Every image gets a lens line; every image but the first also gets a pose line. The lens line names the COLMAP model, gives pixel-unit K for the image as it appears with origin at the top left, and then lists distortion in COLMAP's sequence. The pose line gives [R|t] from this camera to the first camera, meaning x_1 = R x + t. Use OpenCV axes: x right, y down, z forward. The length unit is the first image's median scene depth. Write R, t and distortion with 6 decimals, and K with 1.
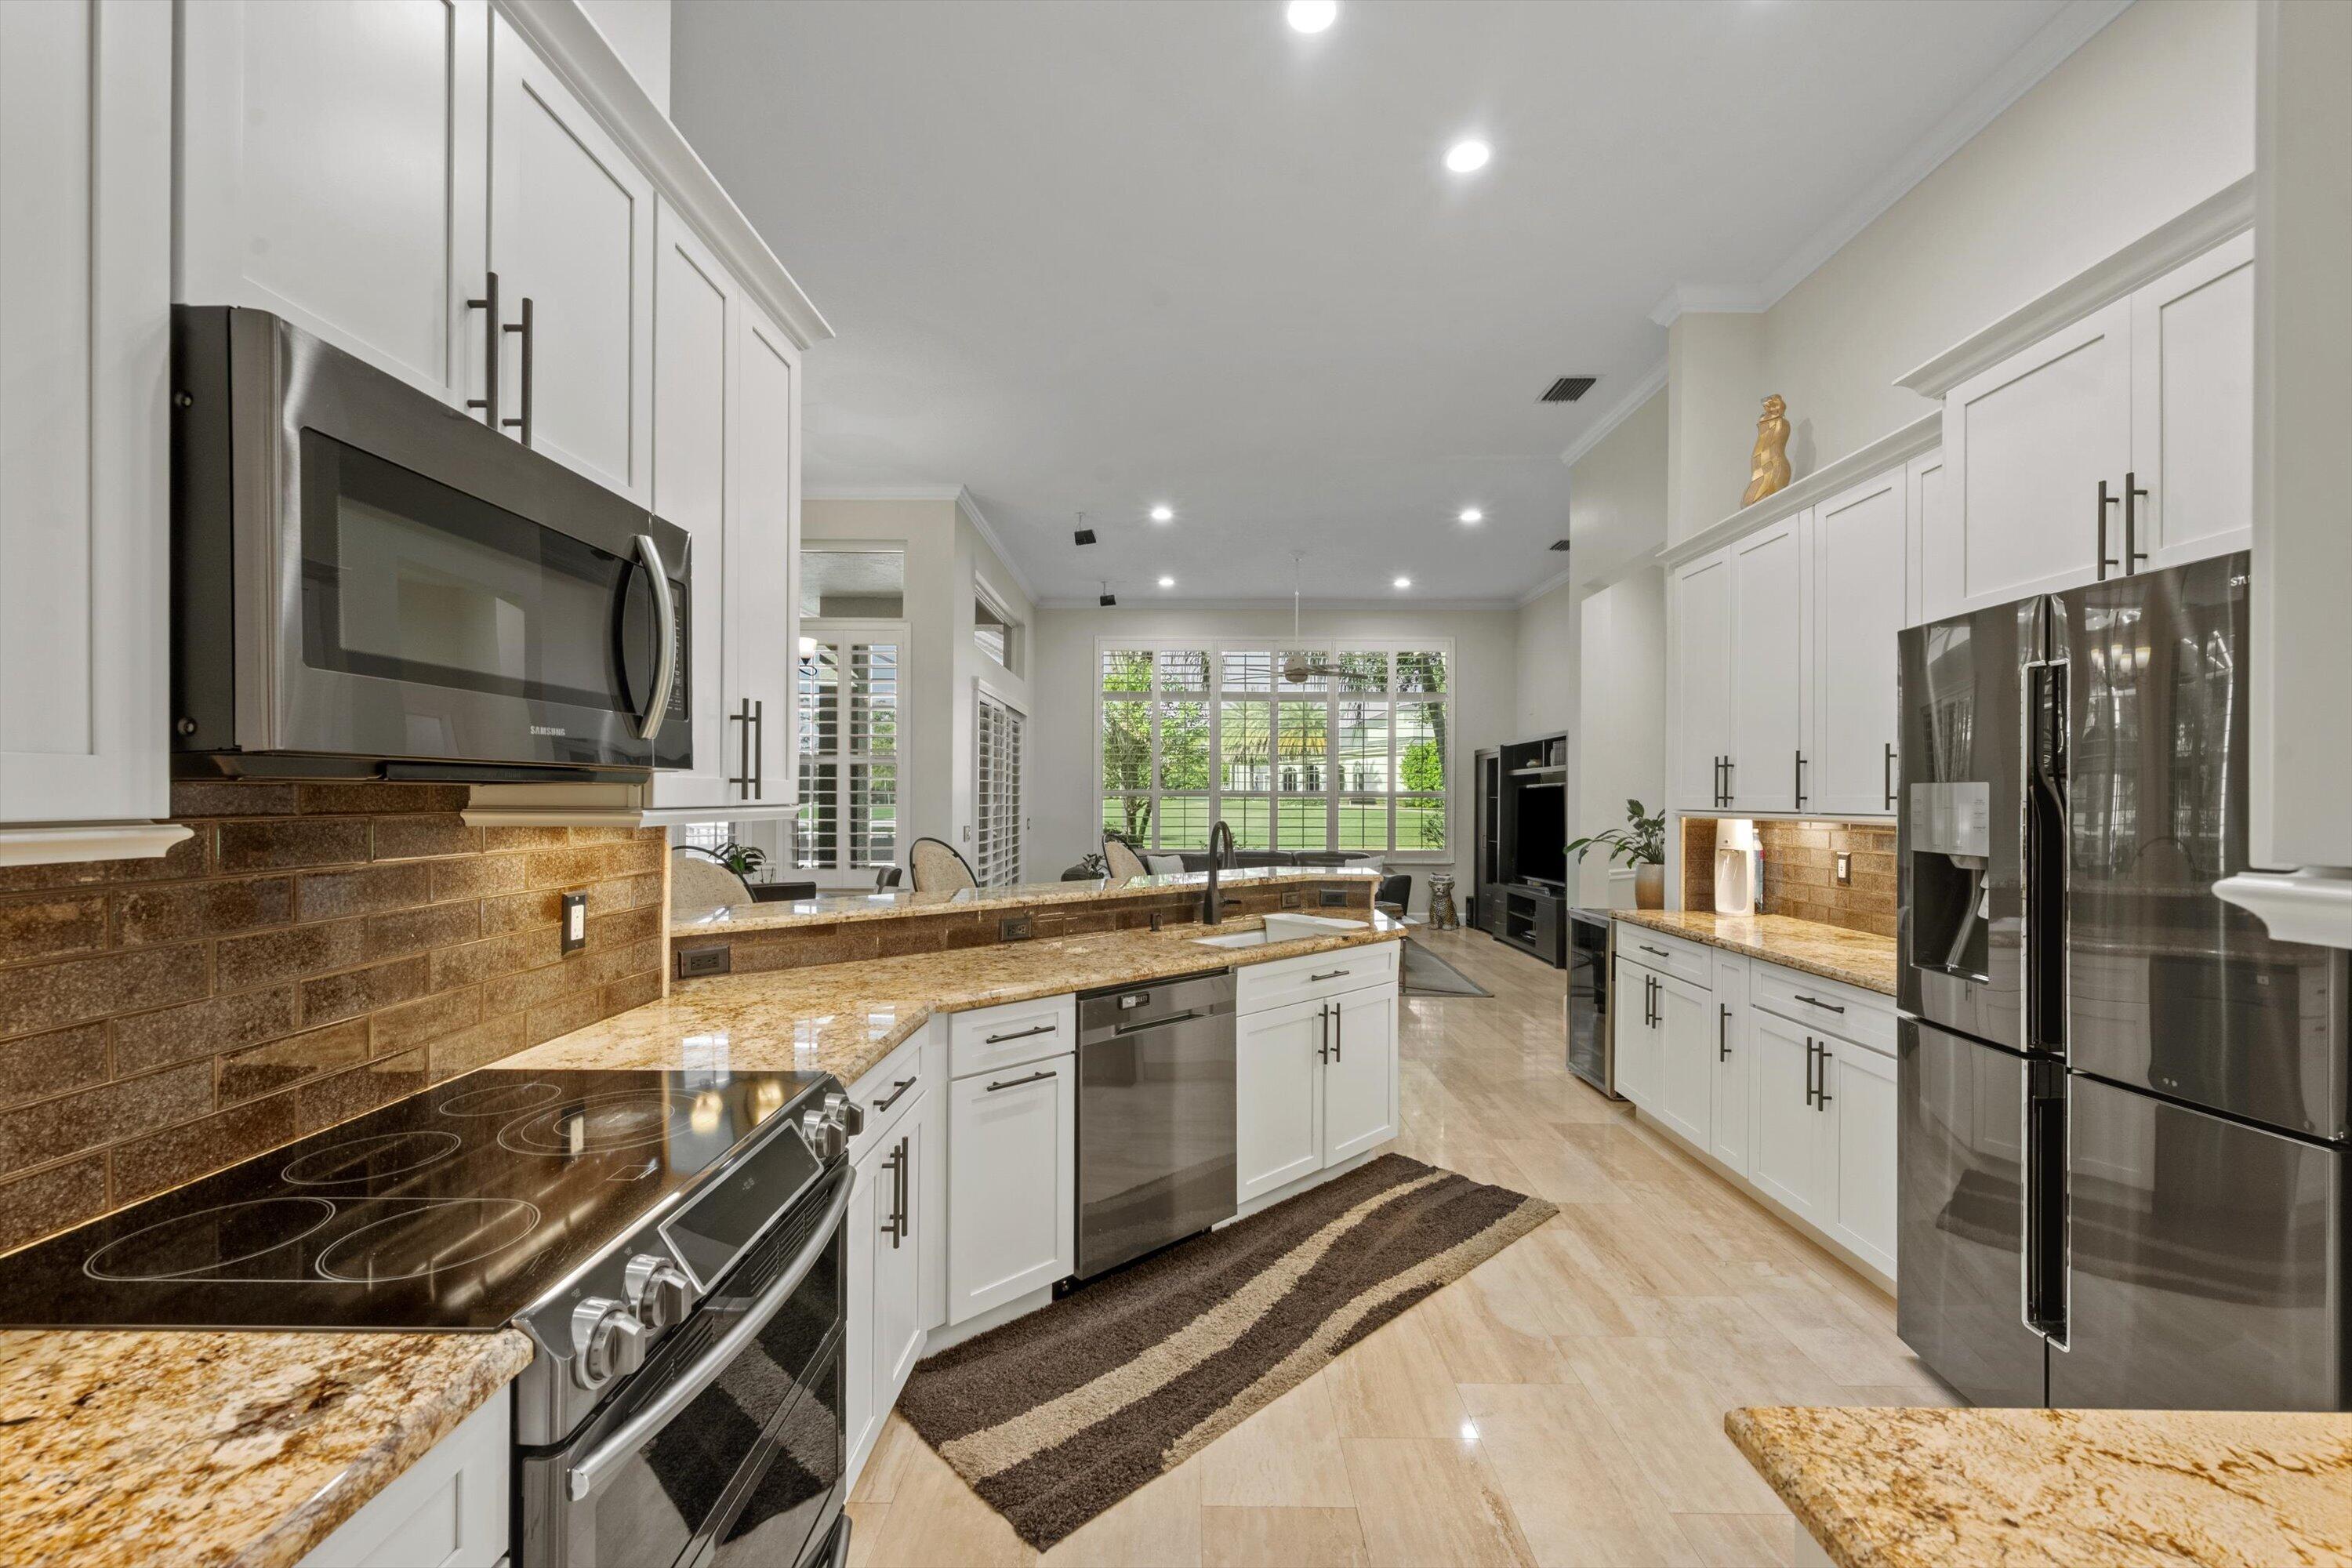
lens RADIAL K [[955.4, 0, 1177.7], [0, 955.4, 797.6], [0, 0, 1]] dist [-0.003325, -0.000419]
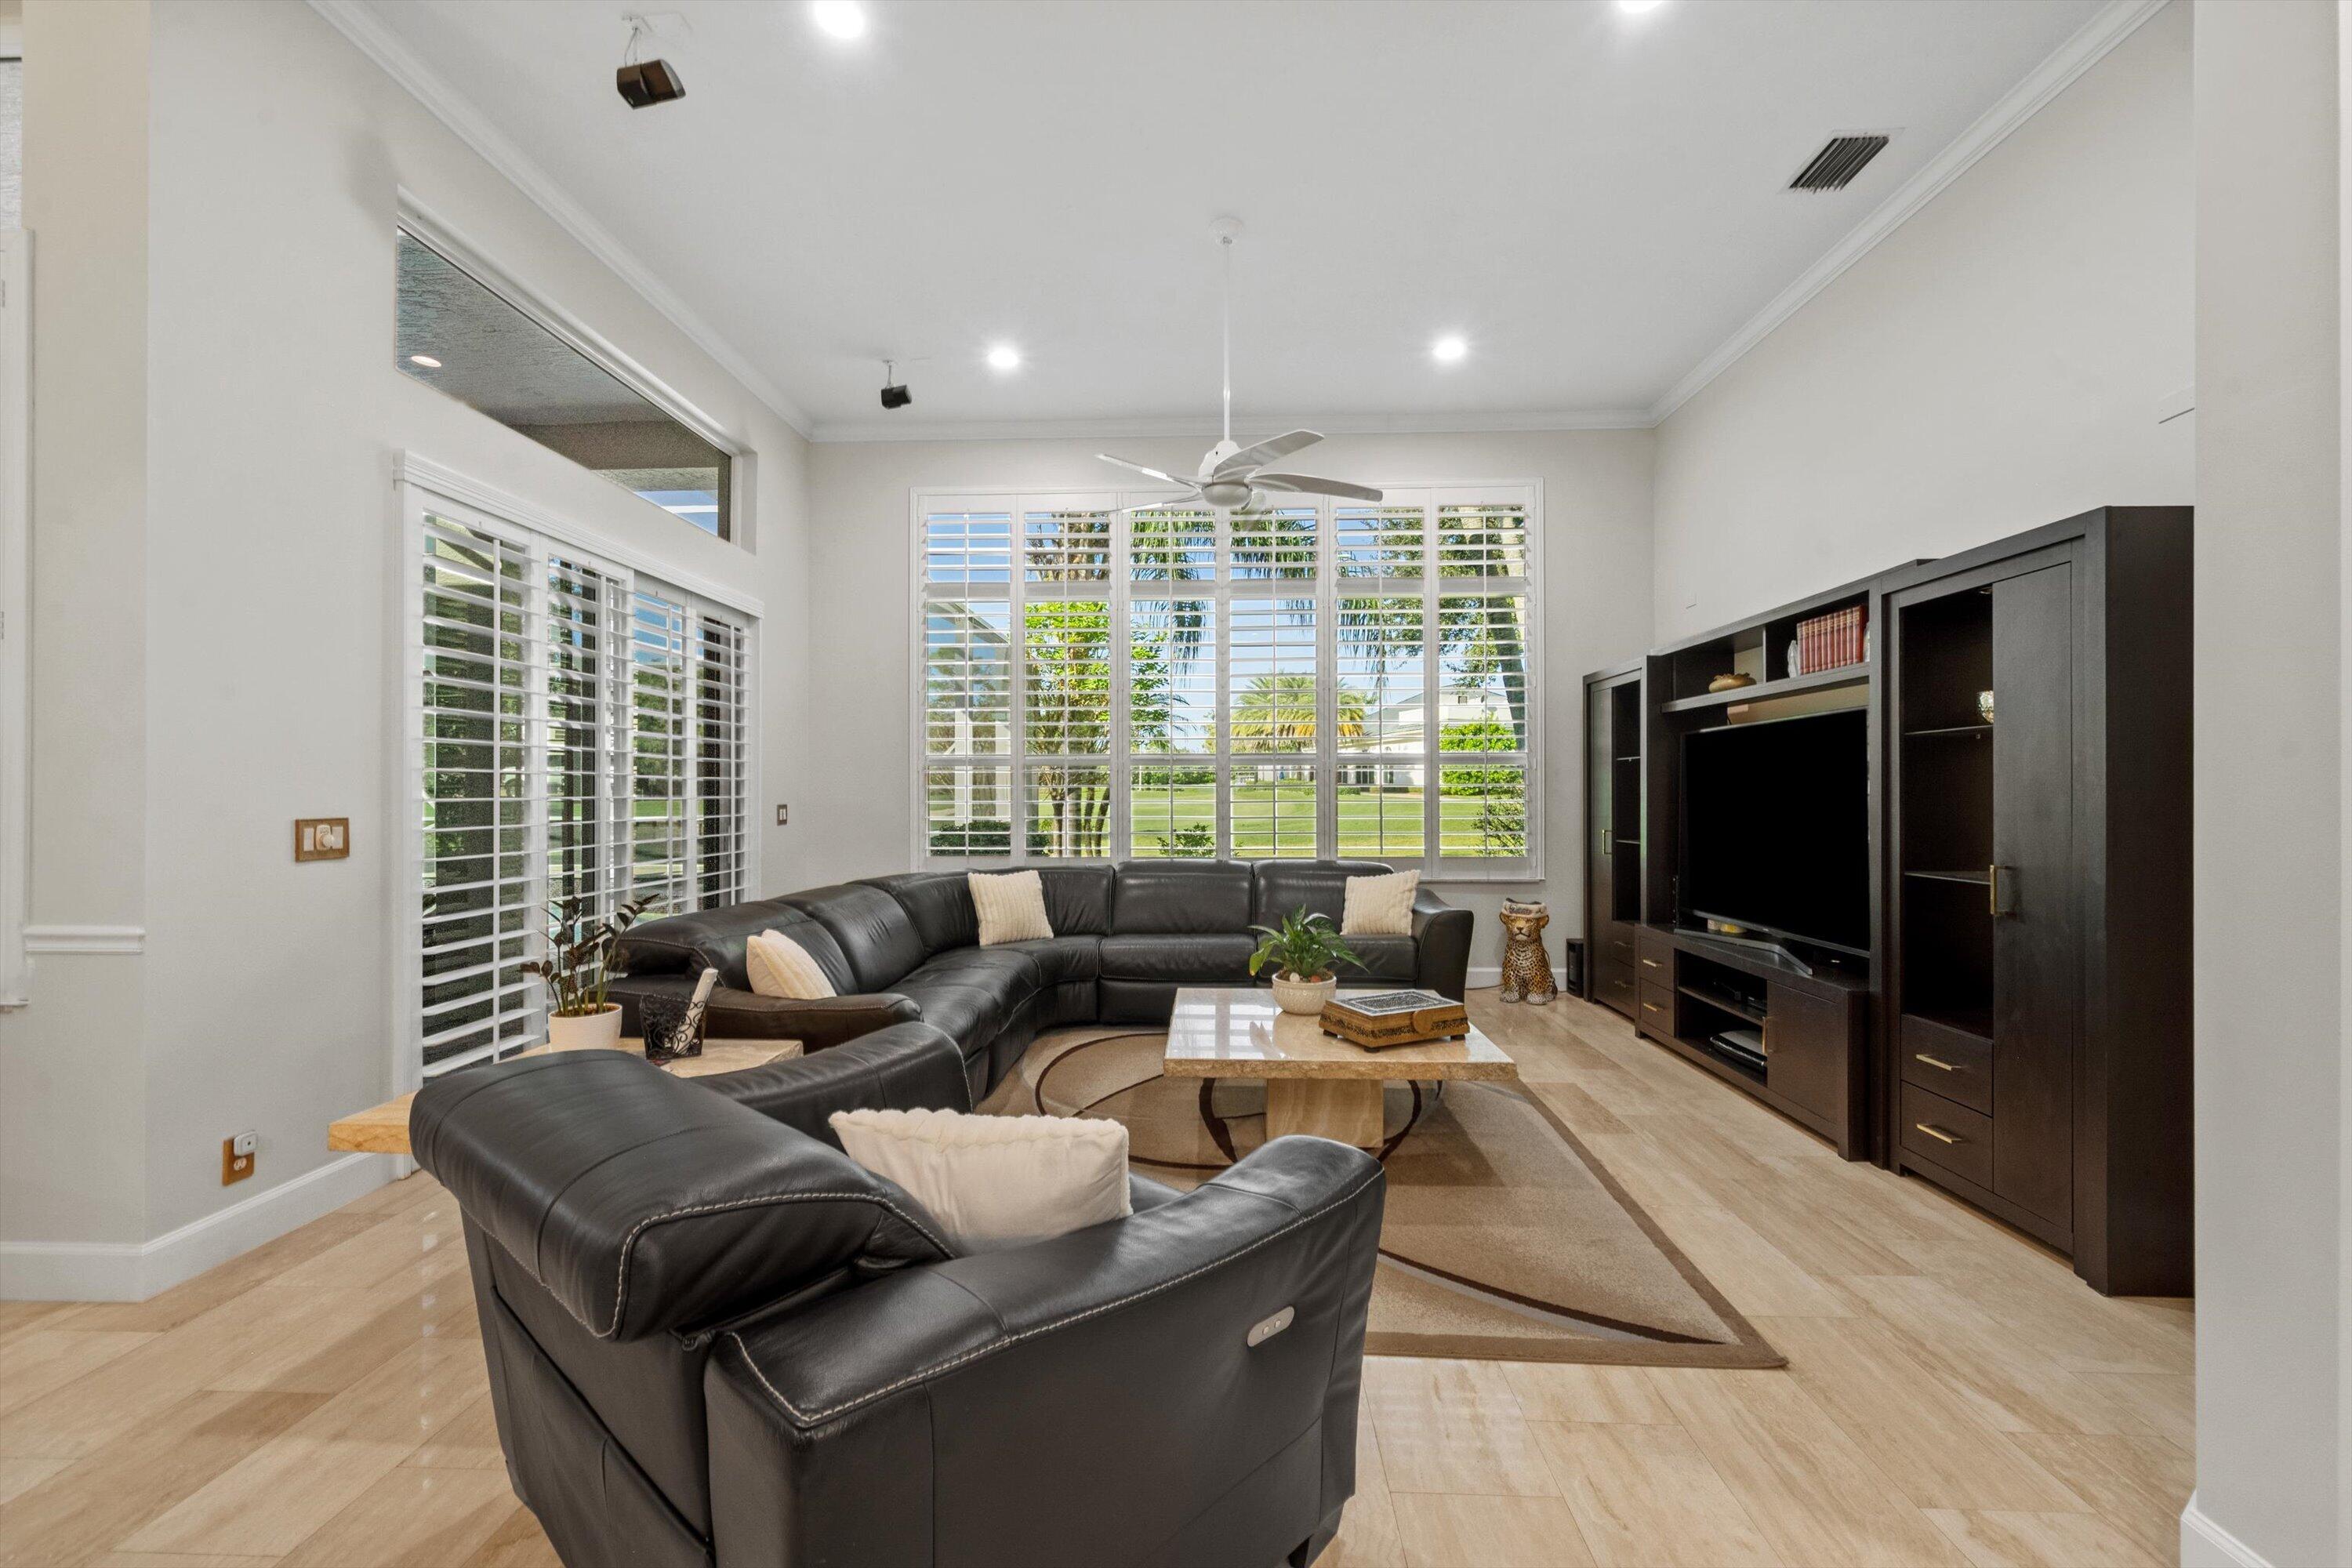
lens RADIAL K [[955.4, 0, 1189.6], [0, 955.4, 791.5], [0, 0, 1]] dist [-0.003325, -0.000419]
pose [[0.999799, -0.008597, -0.018131, 0.239429], [0.008642, 0.999960, 0.002375, 0.036406], [0.018109, -0.002531, 0.999833, 1.134289]]
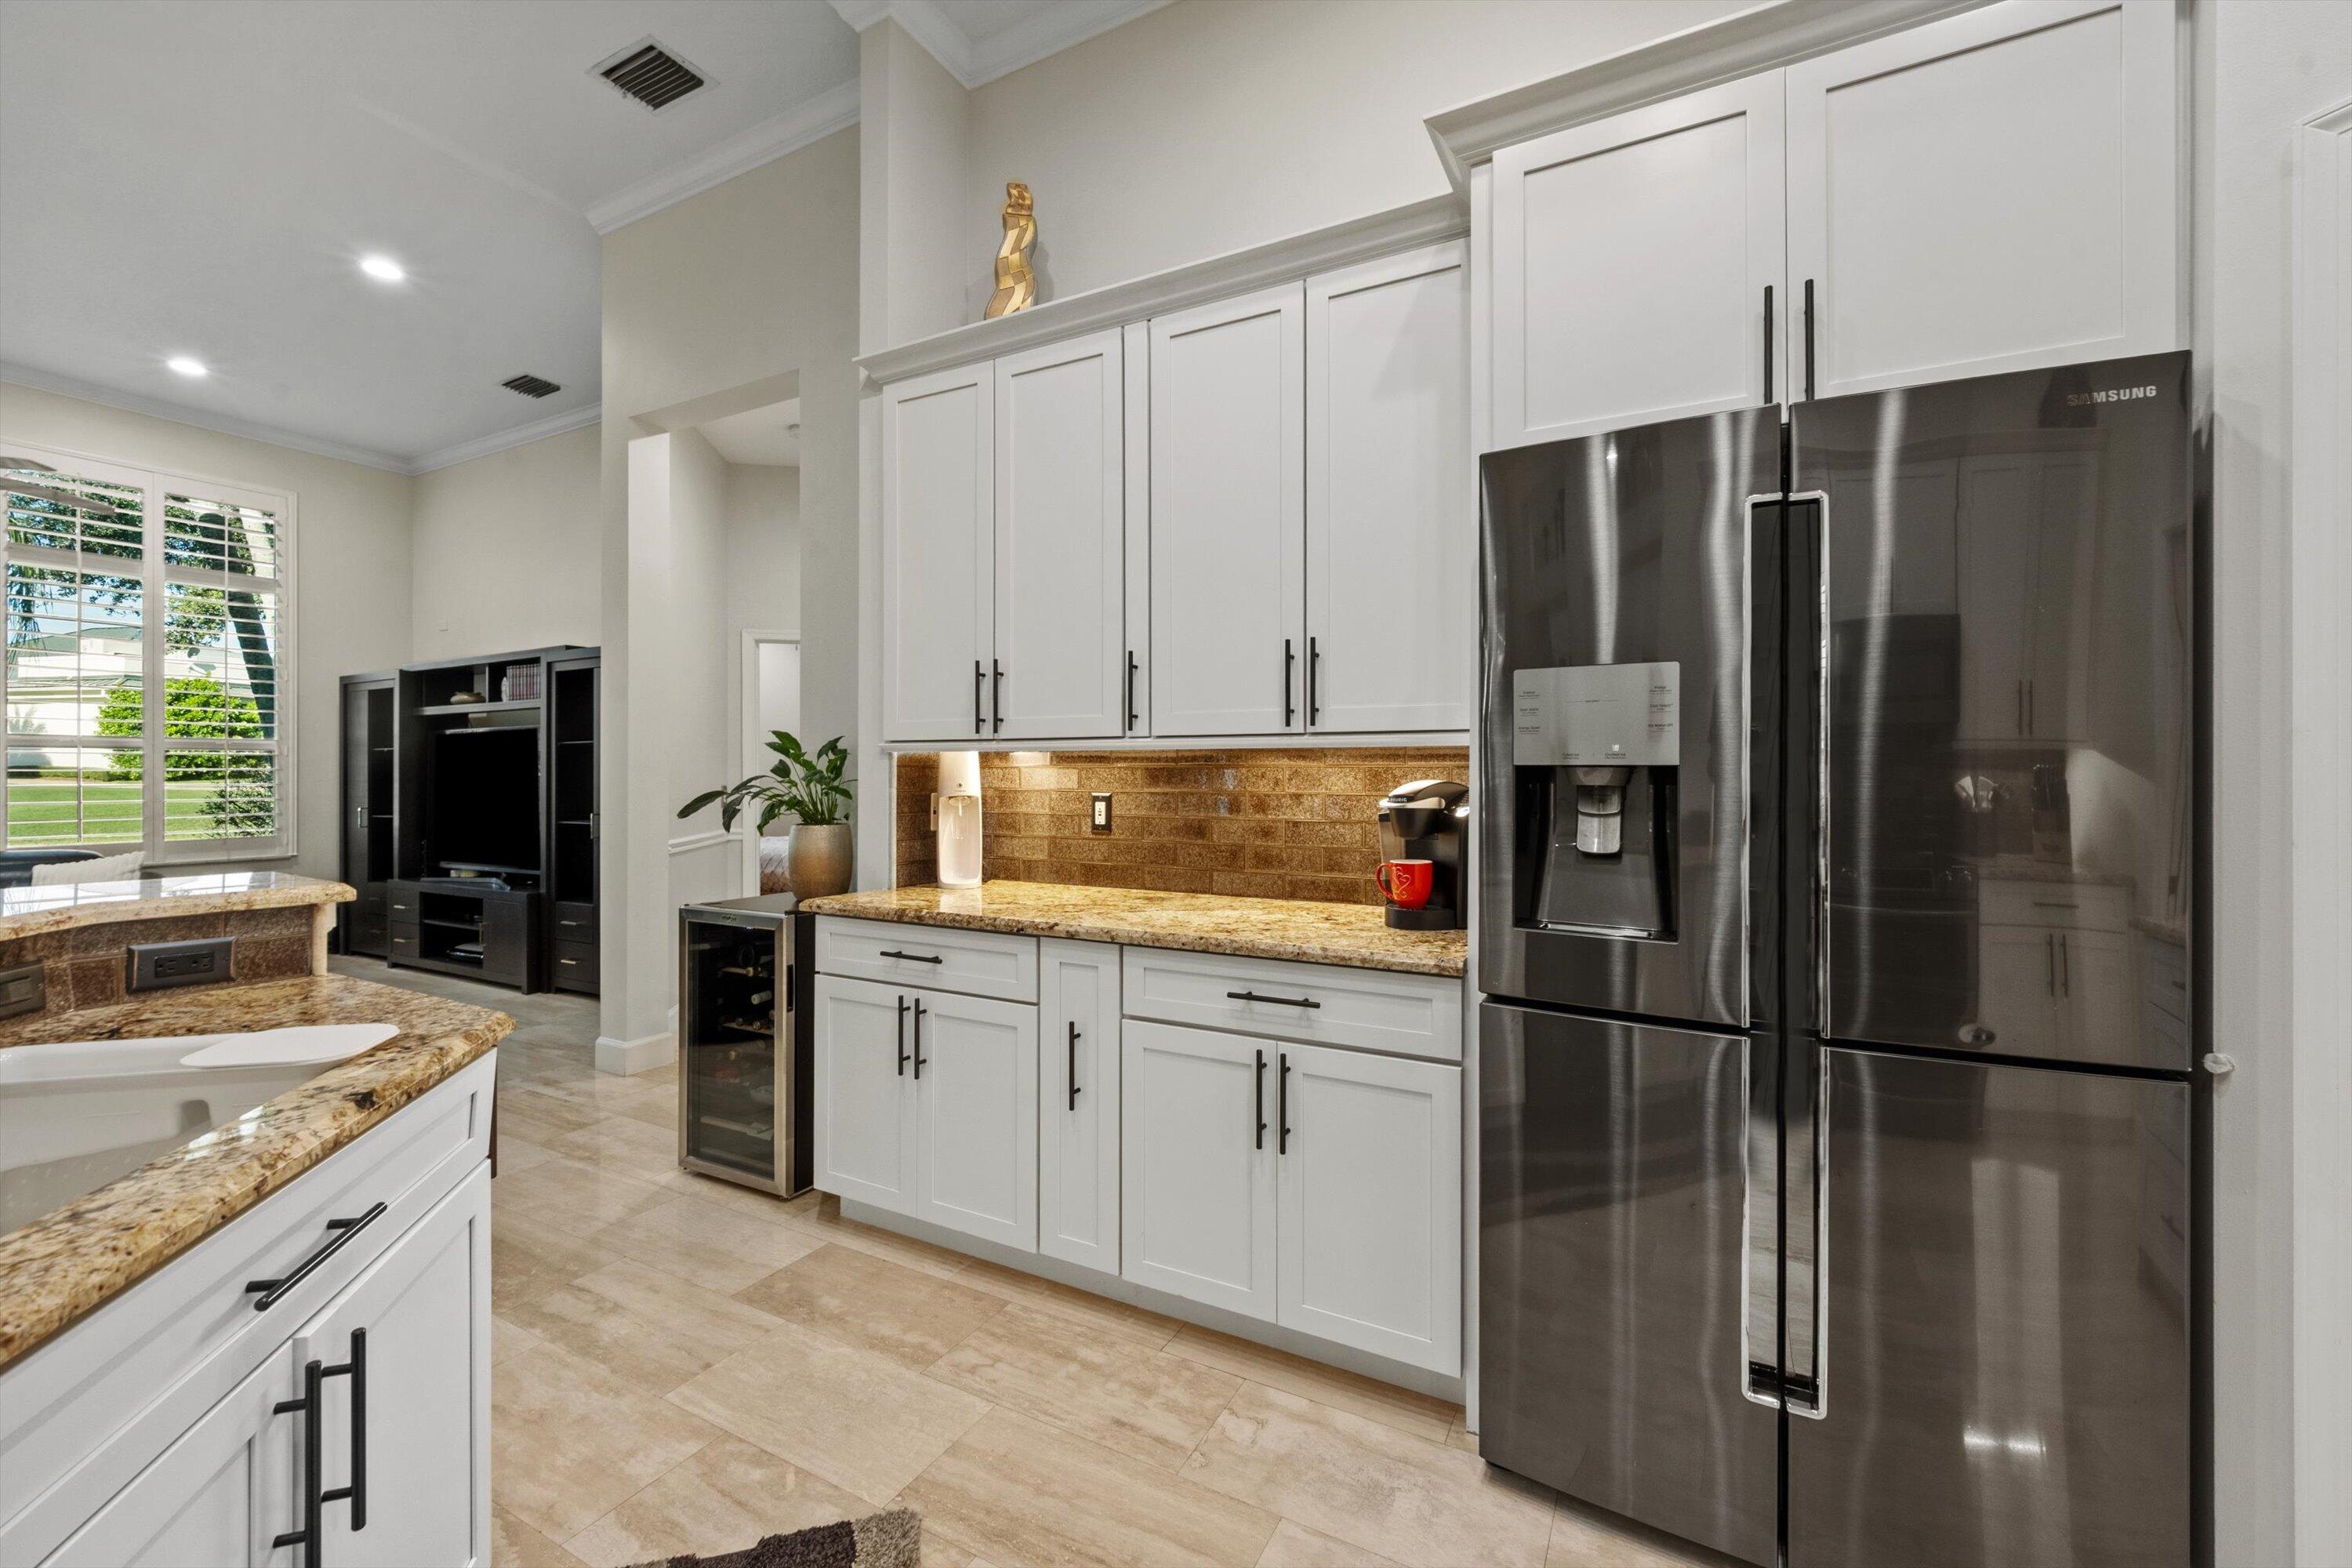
lens RADIAL K [[955.4, 0, 1194.3], [0, 955.4, 769.6], [0, 0, 1]] dist [-0.003325, -0.000419]
pose [[0.460955, -0.004459, 0.887412, 0.020123], [0.002424, 0.999990, 0.003765, 0.031235], [-0.887420, 0.000415, 0.460962, 0.498737]]
